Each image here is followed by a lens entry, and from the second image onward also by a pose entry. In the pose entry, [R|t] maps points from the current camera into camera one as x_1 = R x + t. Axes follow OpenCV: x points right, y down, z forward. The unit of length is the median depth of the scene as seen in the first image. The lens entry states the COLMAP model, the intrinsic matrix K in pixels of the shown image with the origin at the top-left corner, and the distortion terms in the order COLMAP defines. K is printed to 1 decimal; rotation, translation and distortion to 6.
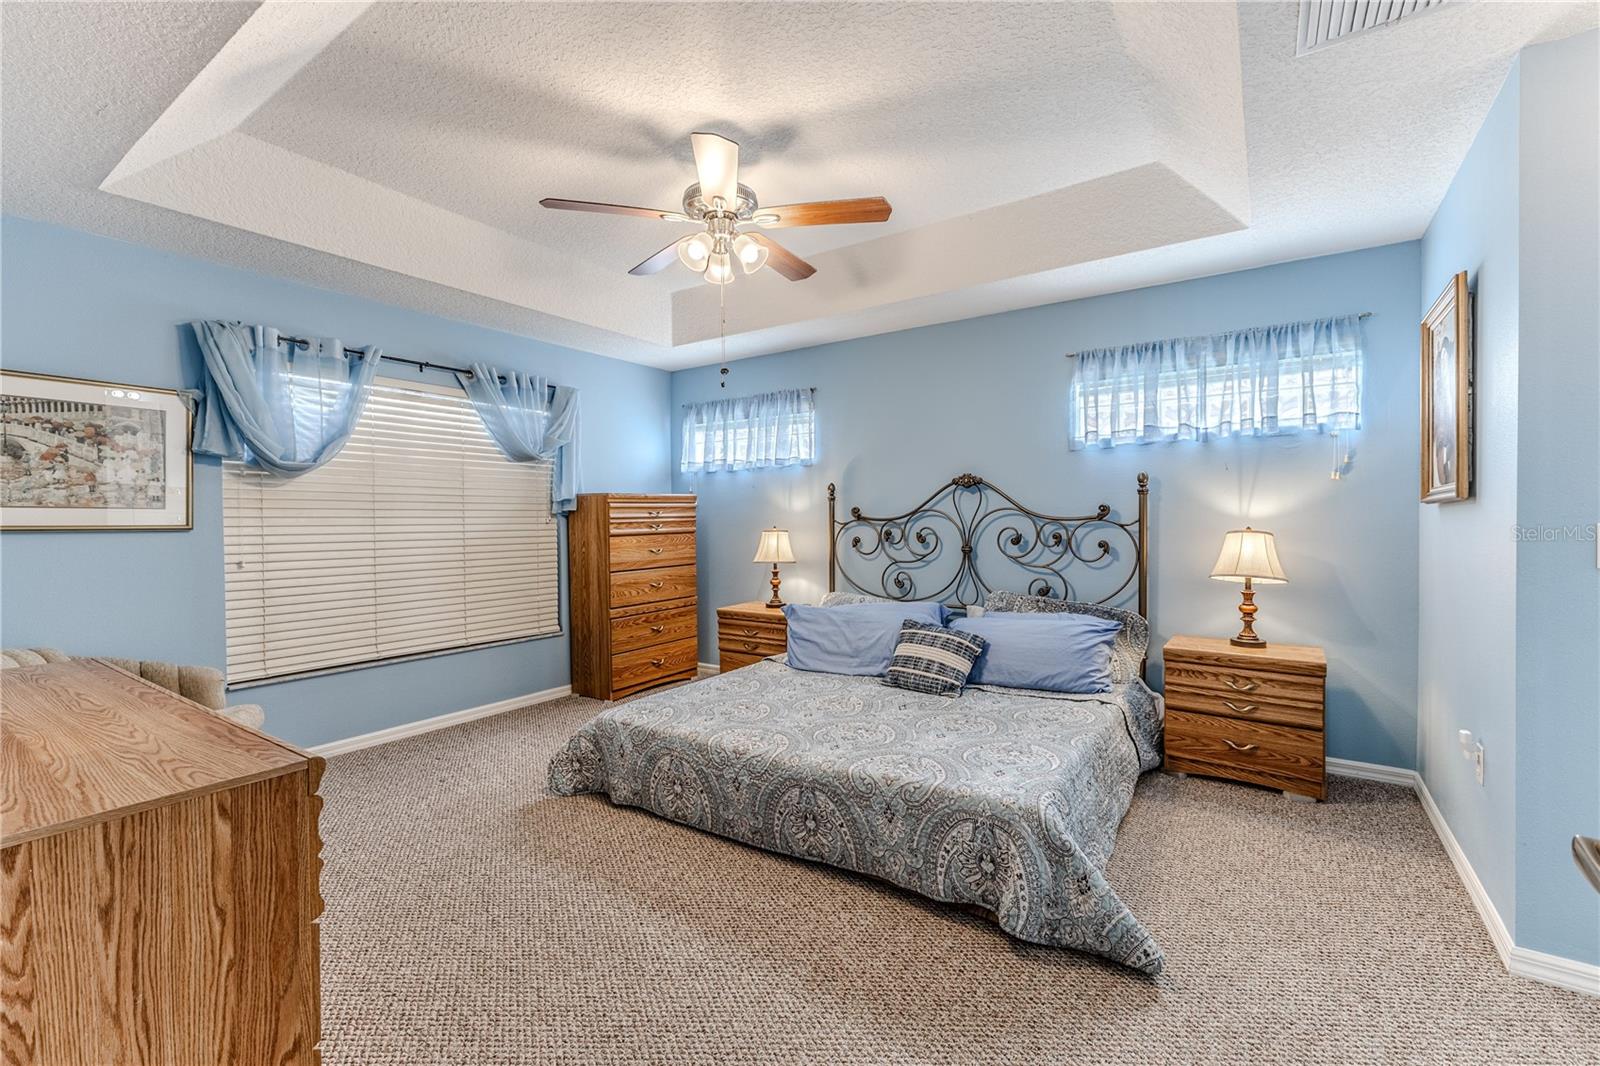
lens RADIAL K [[681.5, 0, 787.4], [0, 681.5, 526.1], [0, 0, 1]] dist [0.012754, -0.004864]
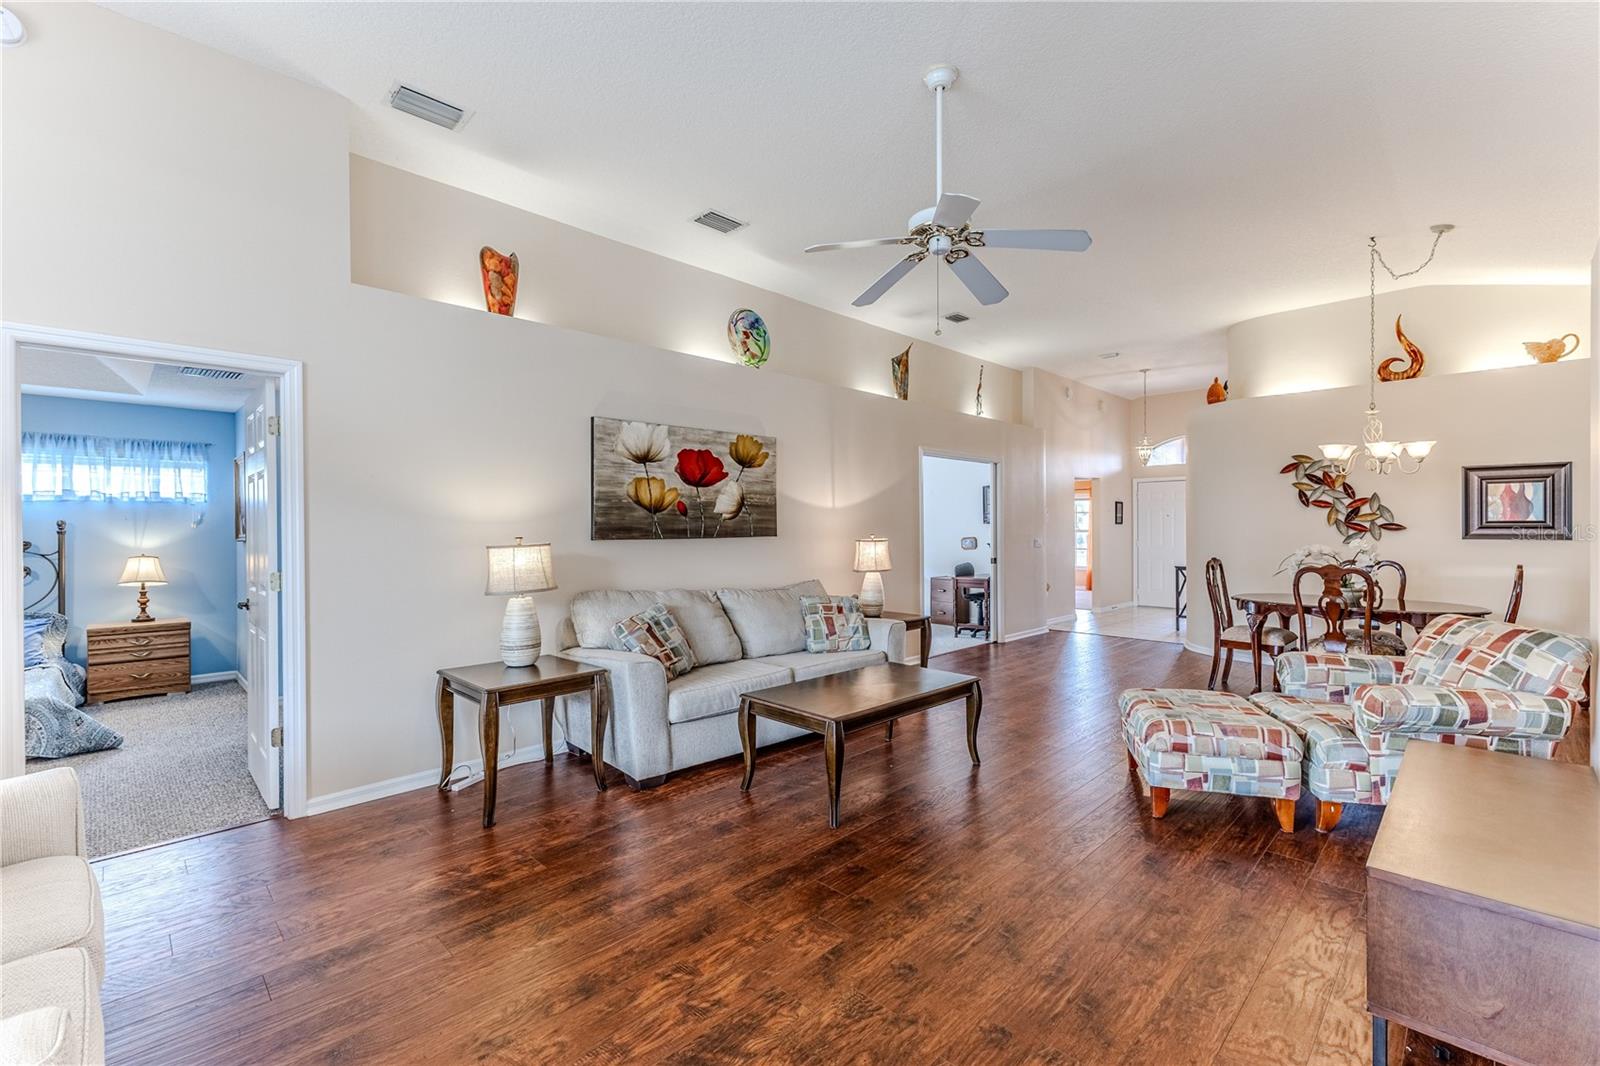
lens RADIAL K [[681.5, 0, 803.9], [0, 681.5, 527.1], [0, 0, 1]] dist [0.012754, -0.004864]
pose [[0.164623, 0.001692, 0.986355, -0.742262], [0.017285, 0.999840, -0.004600, -0.028353], [-0.986205, 0.017807, 0.164568, -0.910929]]
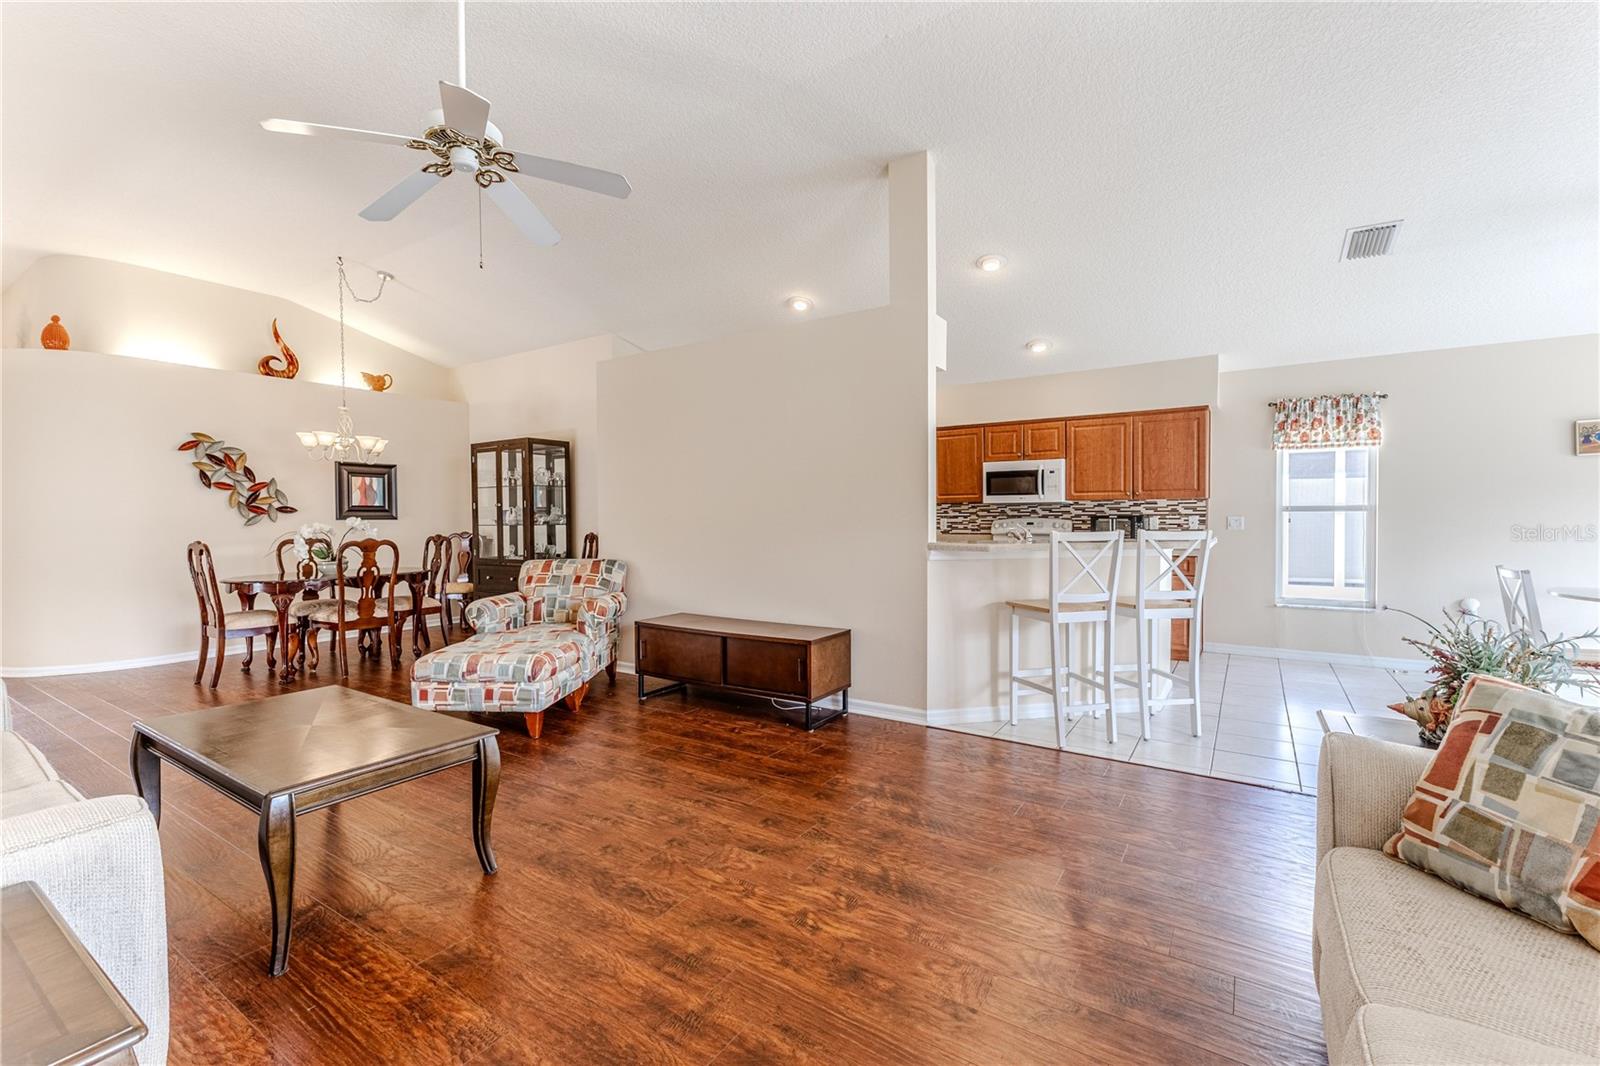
lens RADIAL K [[681.5, 0, 794.2], [0, 681.5, 527.0], [0, 0, 1]] dist [0.012754, -0.004864]
pose [[-0.999748, 0.011721, -0.019134, -0.146637], [0.011162, 0.999515, 0.029075, -0.001603], [0.019466, 0.028854, -0.999394, -0.110340]]
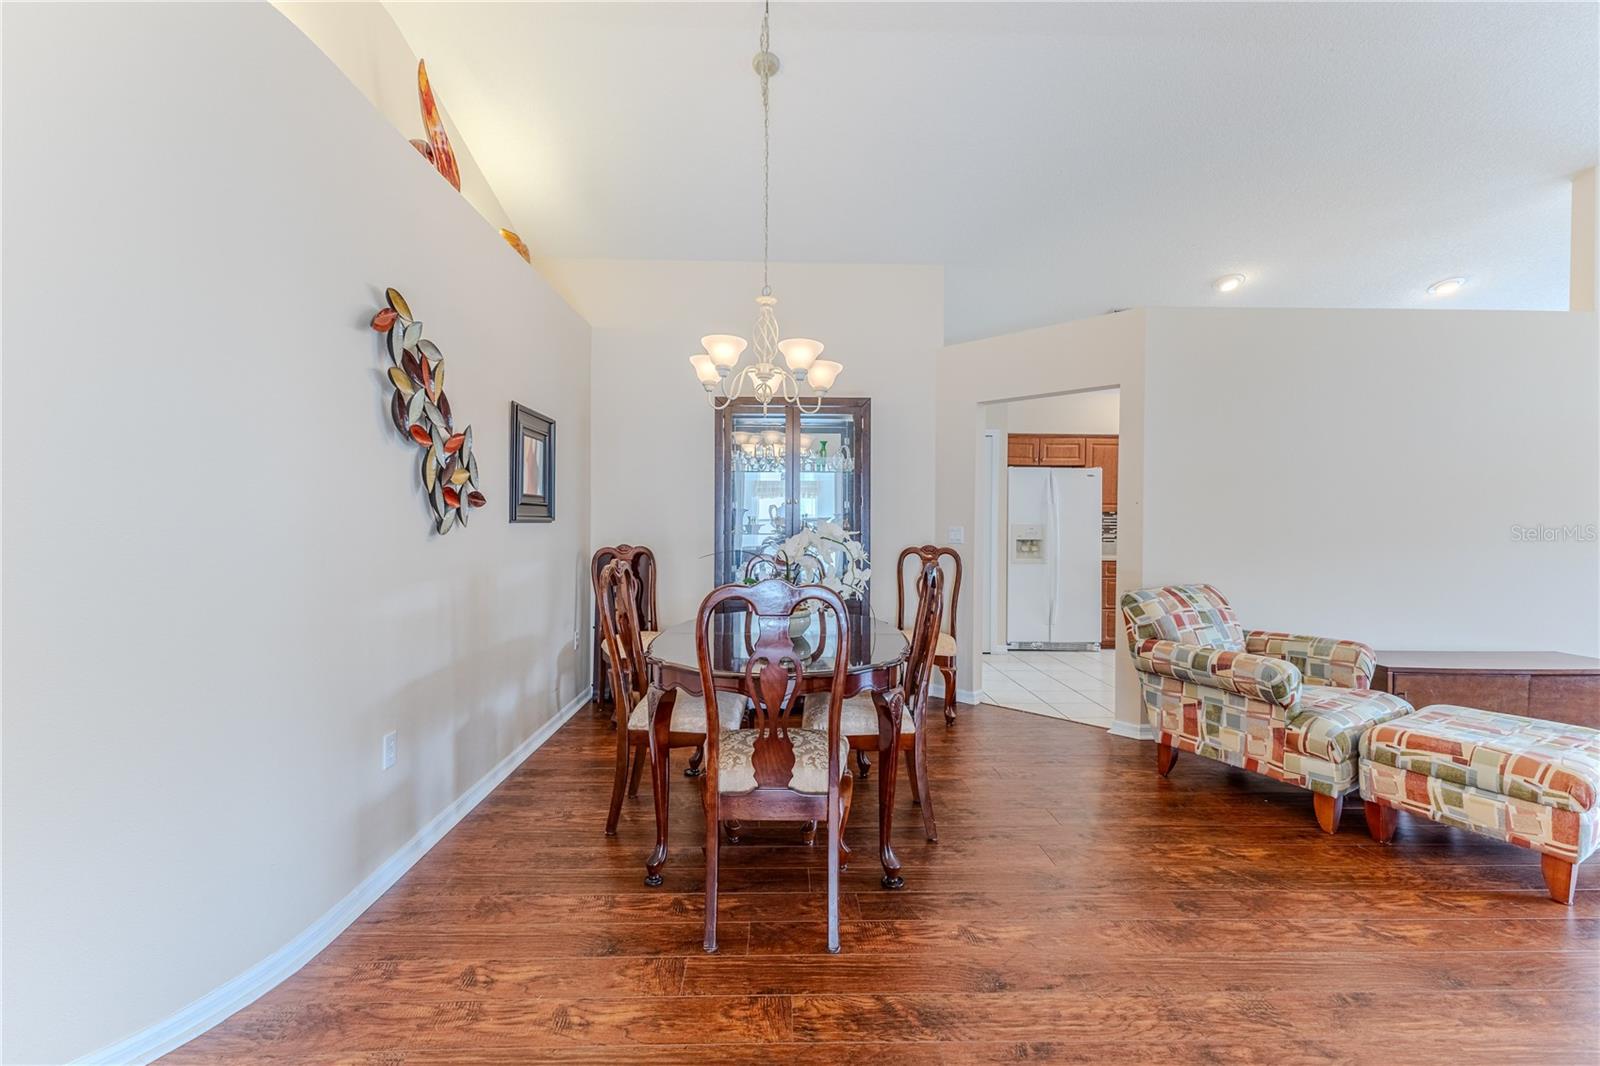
lens RADIAL K [[681.5, 0, 777.2], [0, 681.5, 527.1], [0, 0, 1]] dist [0.012754, -0.004864]
pose [[-0.801947, 0.001960, -0.597391, 1.509427], [-0.010079, 0.999808, 0.016809, 0.006380], [0.597310, 0.019501, -0.801774, -1.191744]]
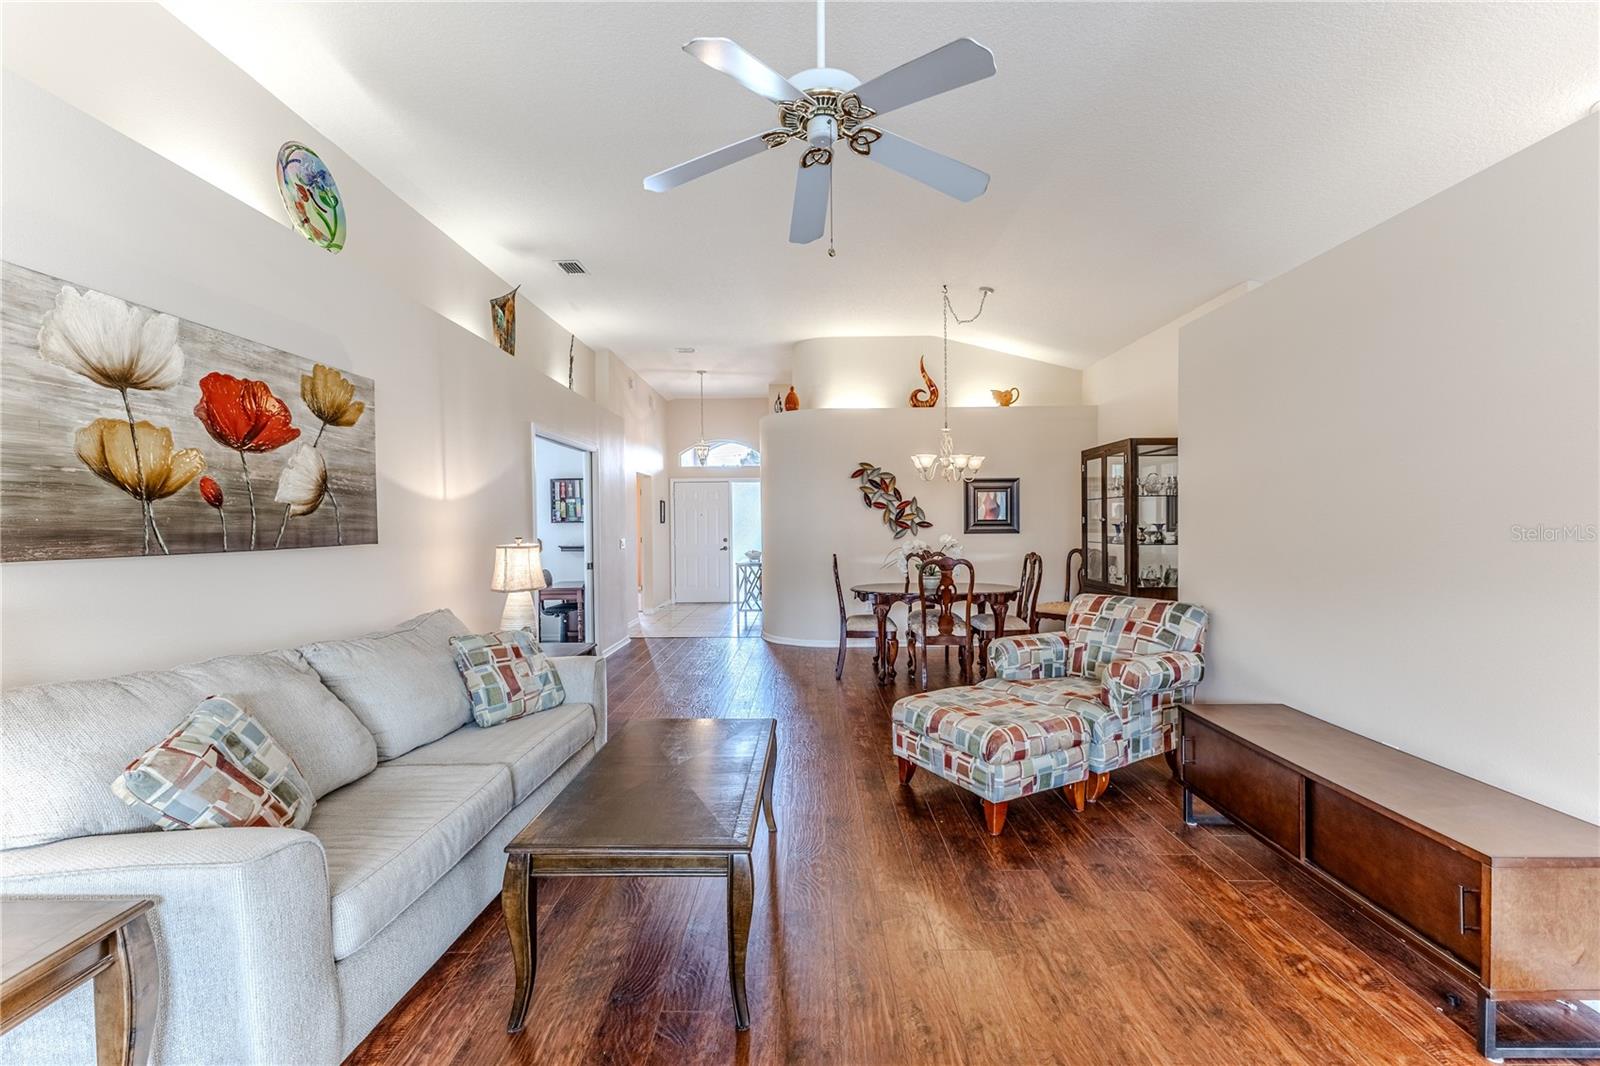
lens RADIAL K [[681.5, 0, 799.0], [0, 681.5, 529.5], [0, 0, 1]] dist [0.012754, -0.004864]
pose [[-0.563855, -0.000184, 0.825874, -0.321090], [0.021565, 0.999656, 0.014946, -0.036640], [-0.825592, 0.026237, -0.563657, -0.537802]]
